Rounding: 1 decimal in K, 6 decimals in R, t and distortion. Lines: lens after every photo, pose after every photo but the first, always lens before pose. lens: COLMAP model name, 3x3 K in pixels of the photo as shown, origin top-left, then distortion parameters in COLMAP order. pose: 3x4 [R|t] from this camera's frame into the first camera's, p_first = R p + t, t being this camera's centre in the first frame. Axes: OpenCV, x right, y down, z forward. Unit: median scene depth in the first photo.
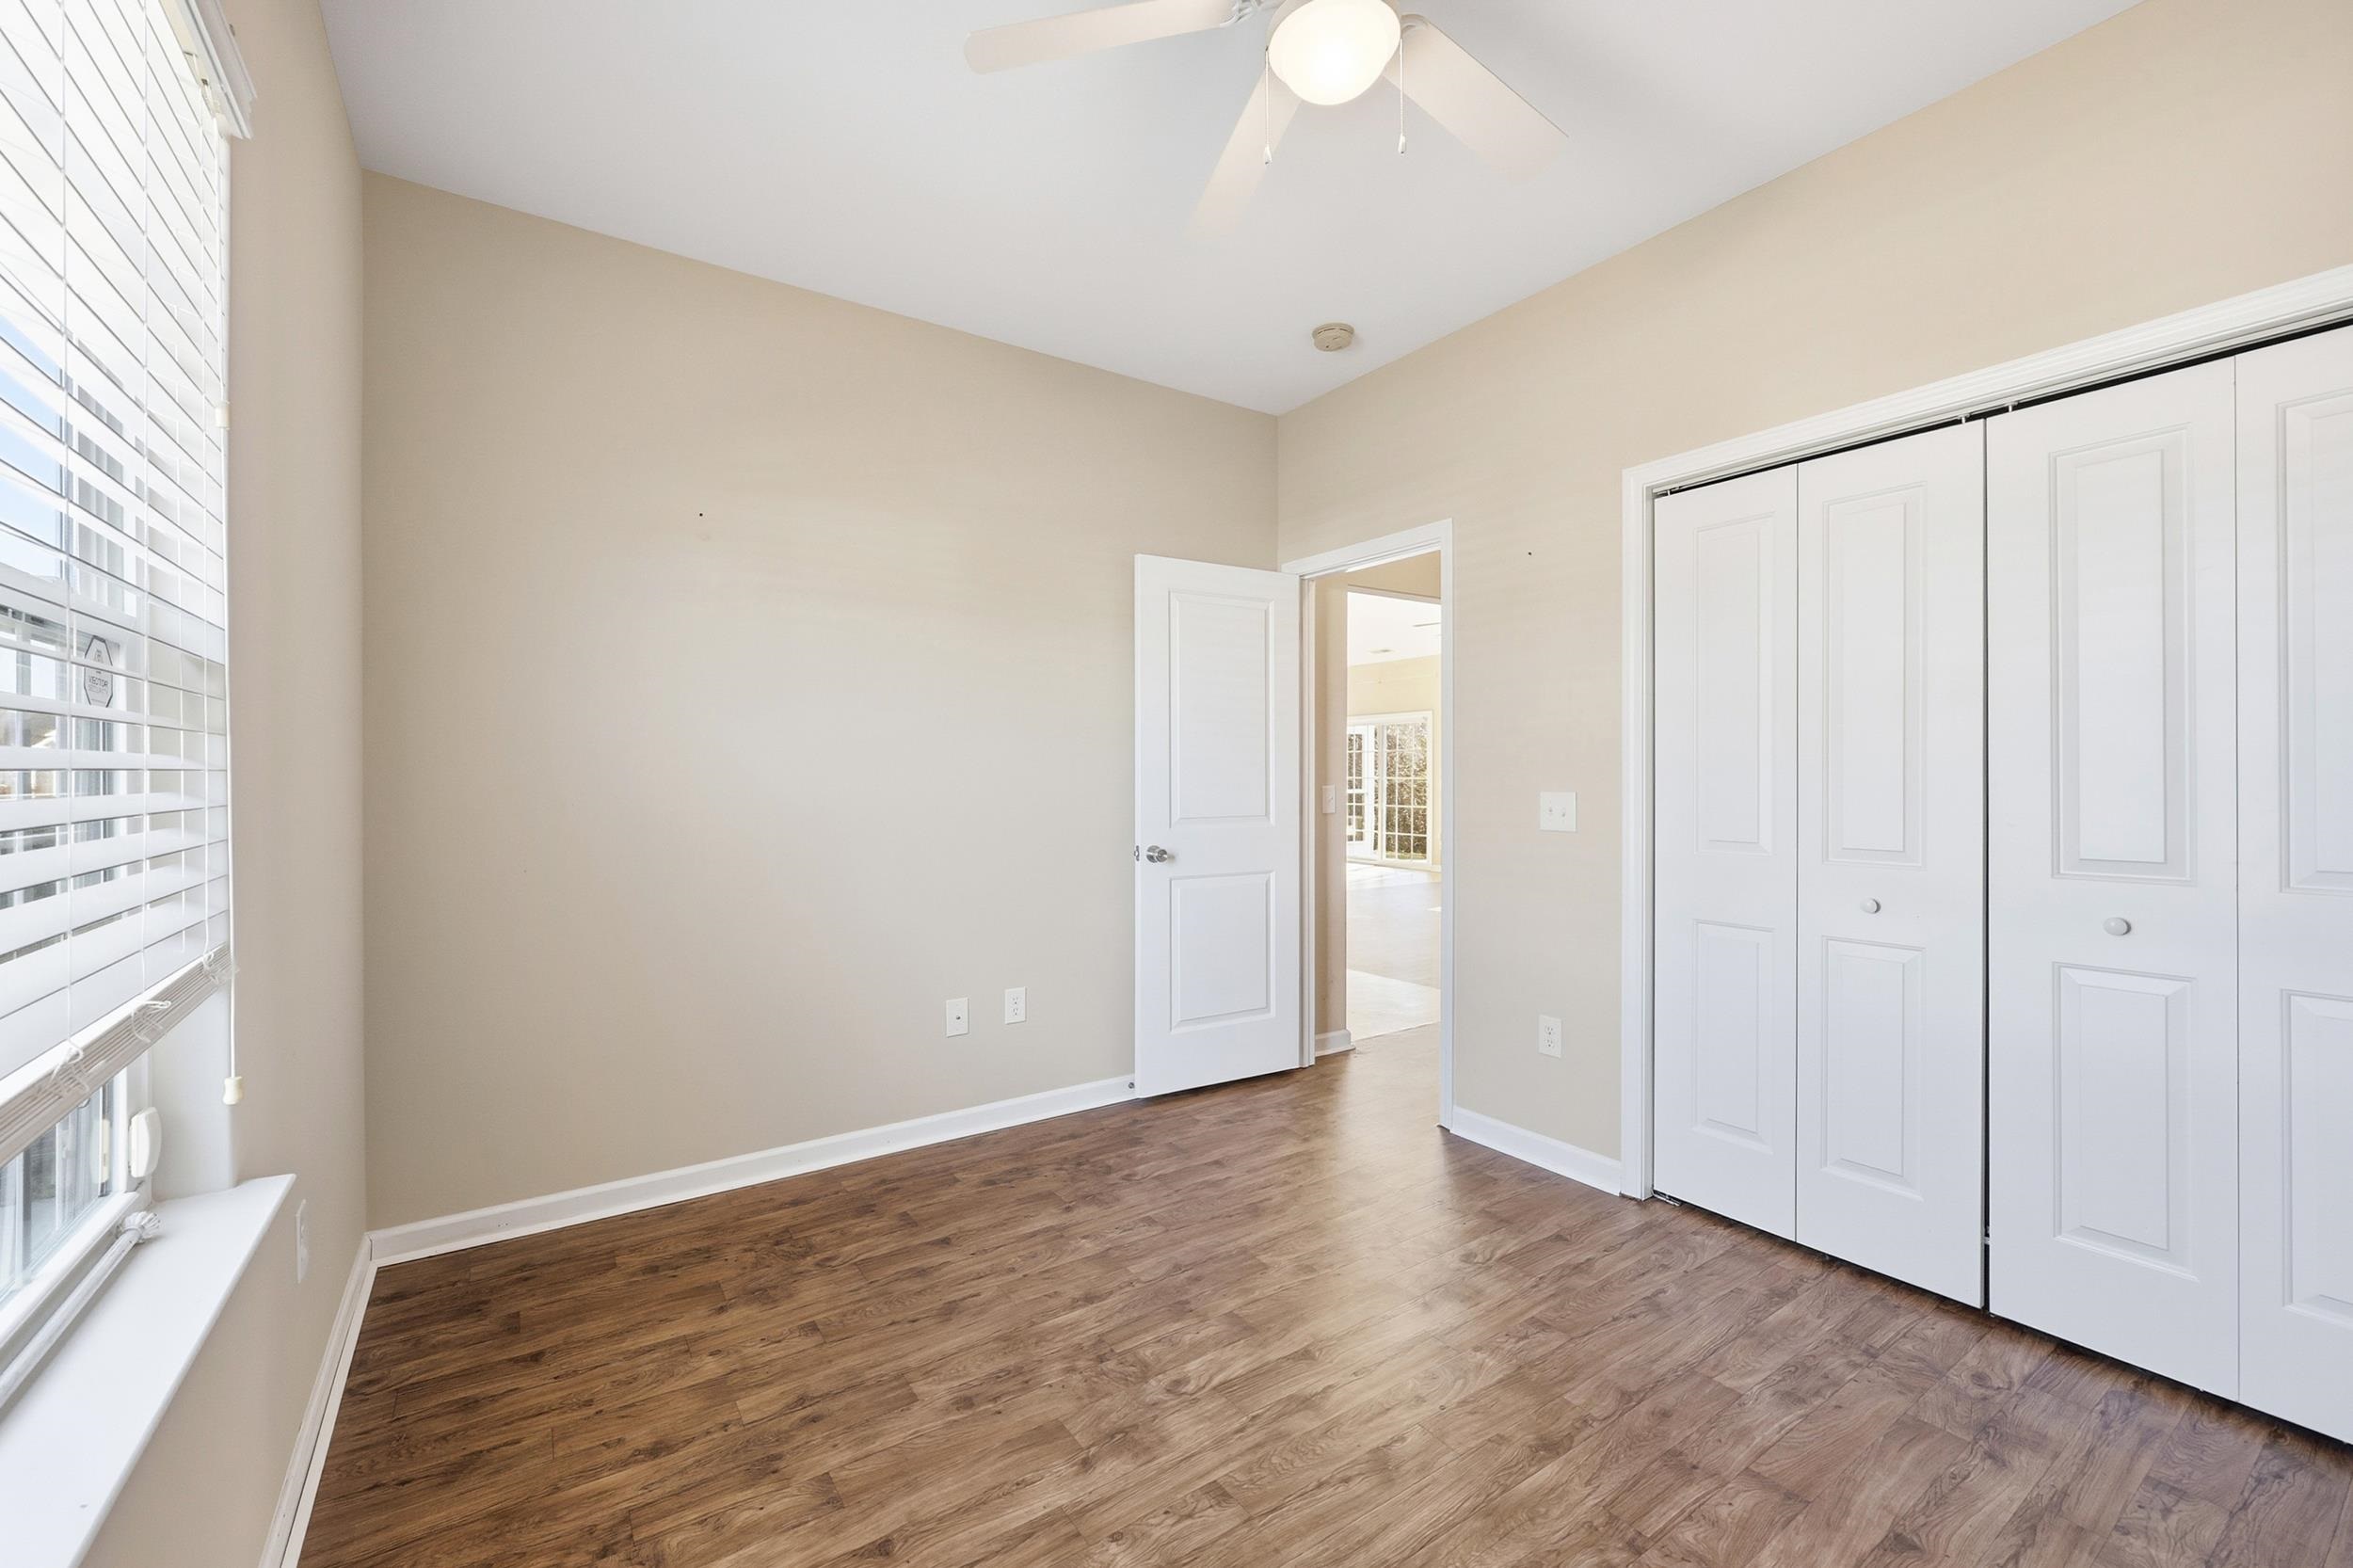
lens RADIAL K [[961.5, 0, 1181.2], [0, 961.5, 752.1], [0, 0, 1]] dist [-0.005128, 0.000878]
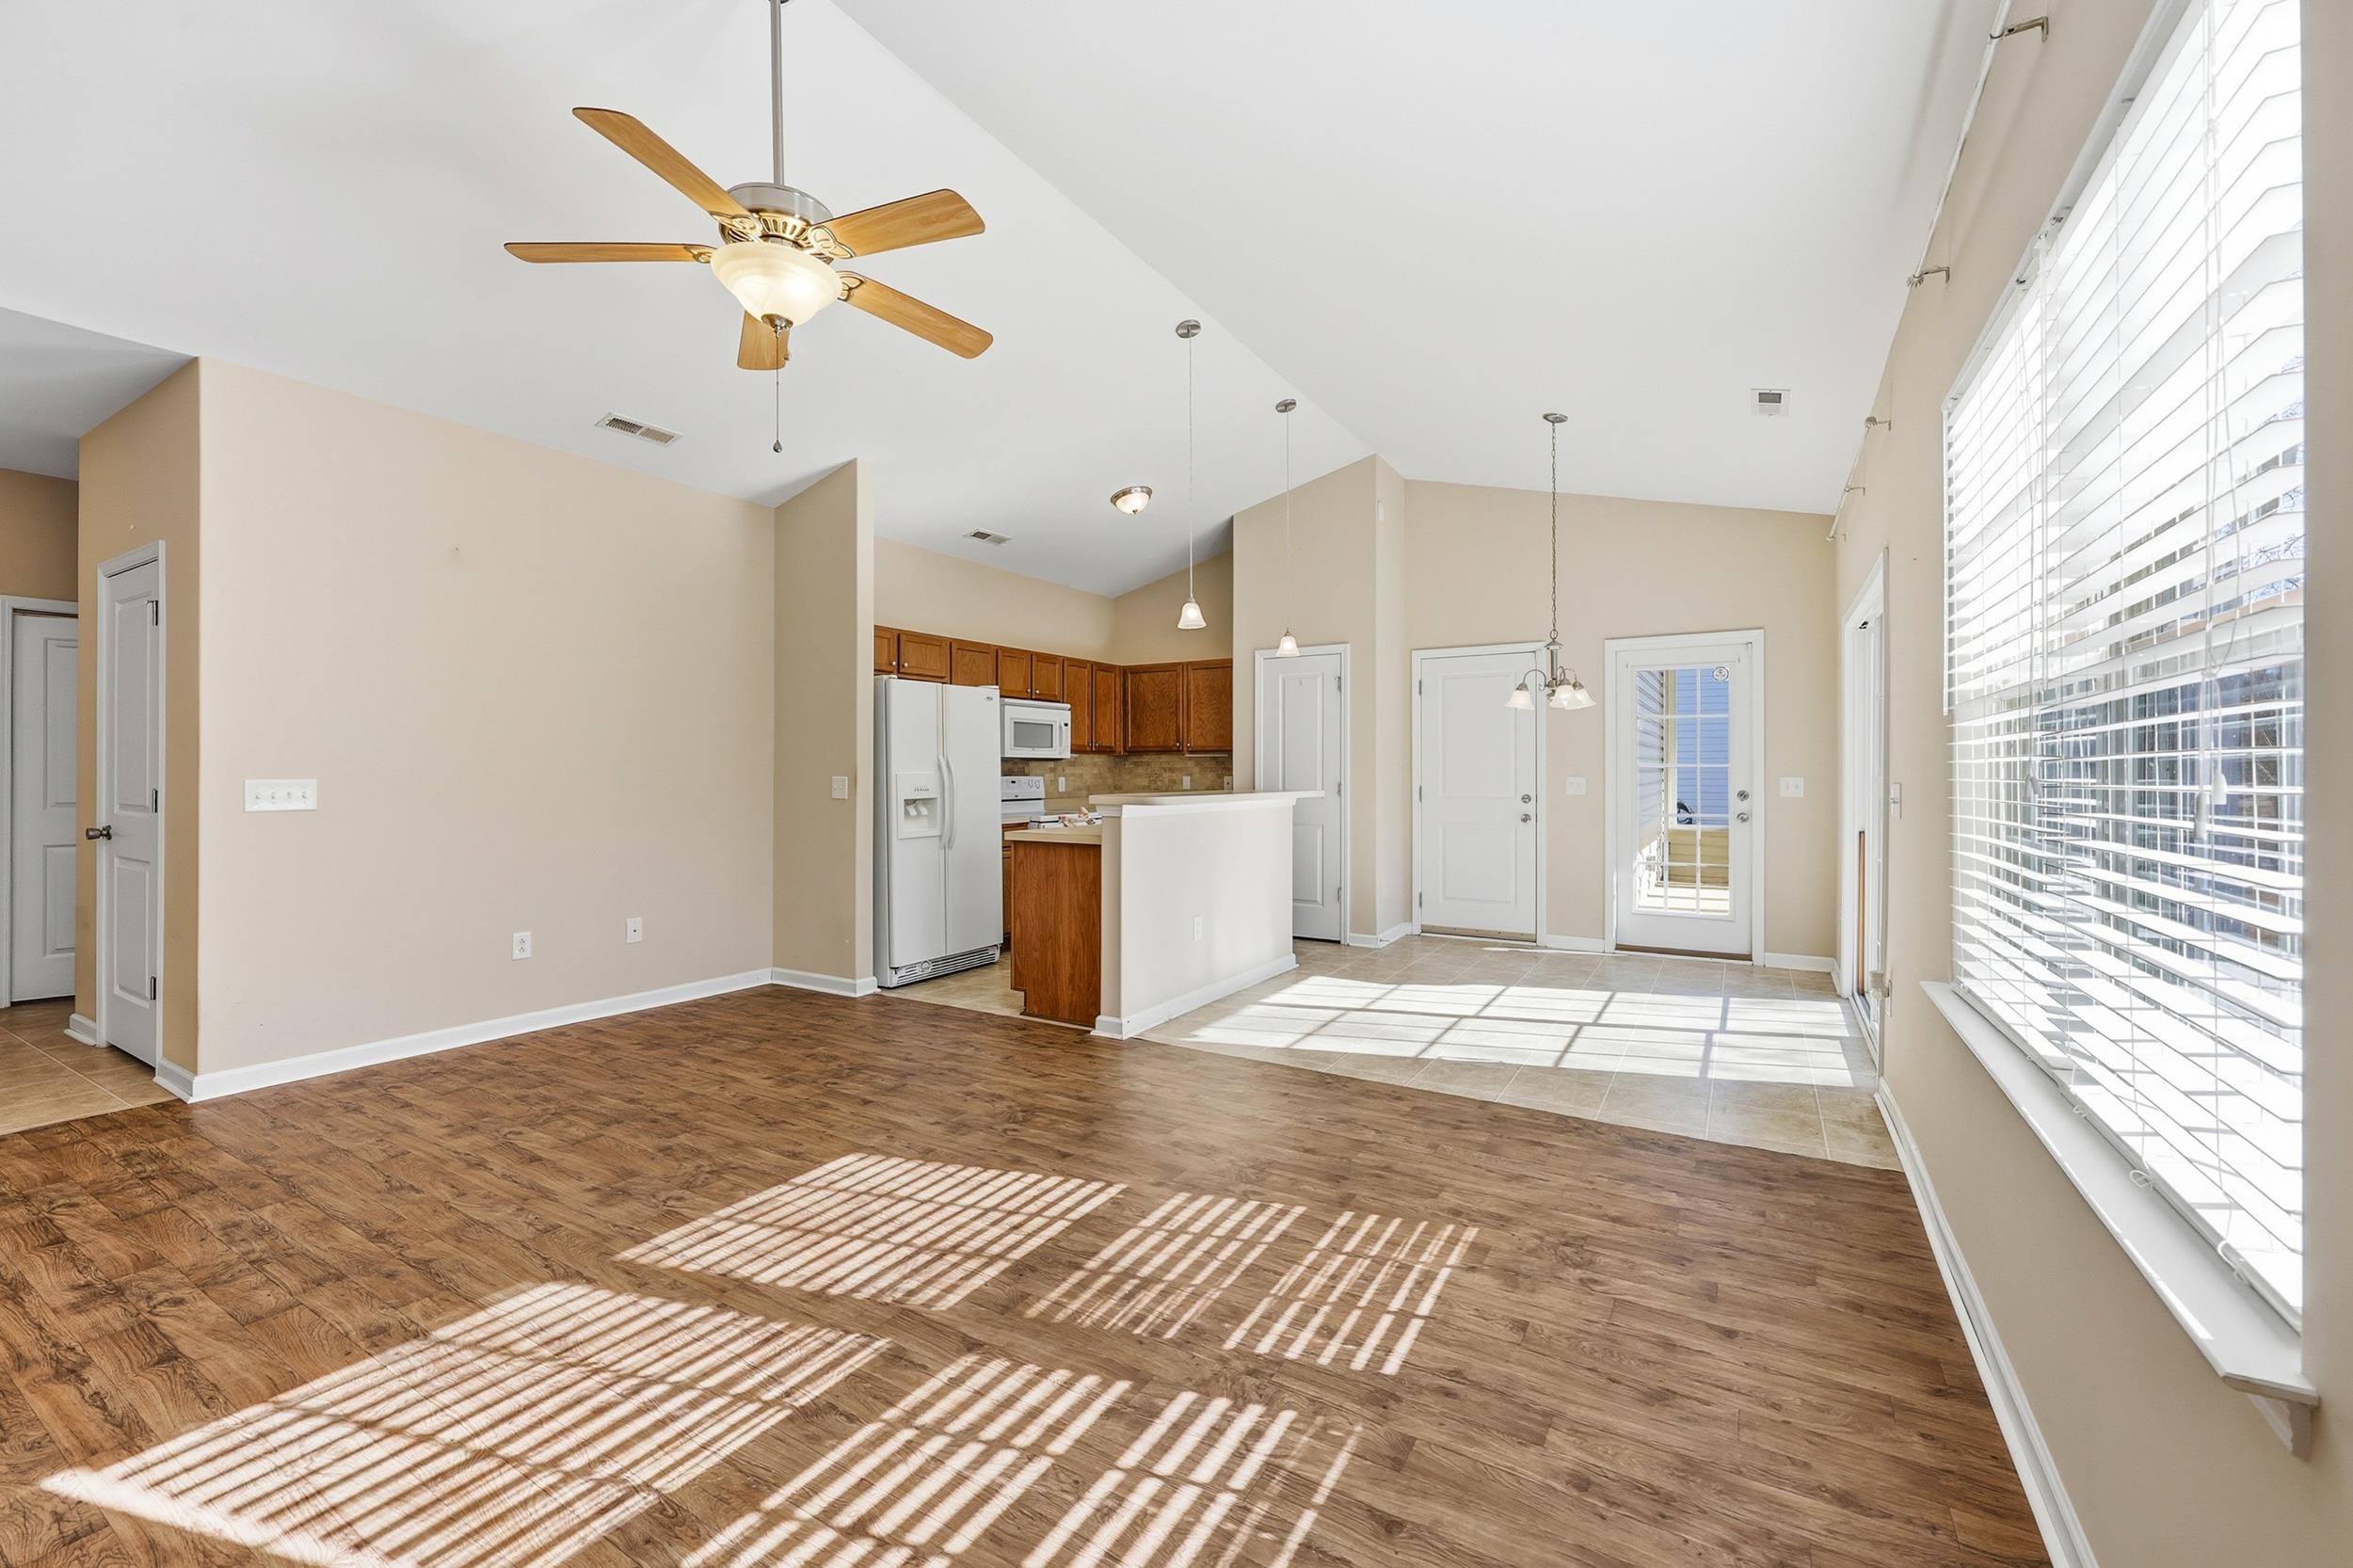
lens RADIAL K [[961.5, 0, 1168.9], [0, 961.5, 760.1], [0, 0, 1]] dist [-0.005128, 0.000878]
pose [[0.415632, -0.005566, -0.909516, 0.646809], [0.011474, 0.999934, -0.000876, 0.010690], [0.909461, -0.010072, 0.415668, 0.442148]]
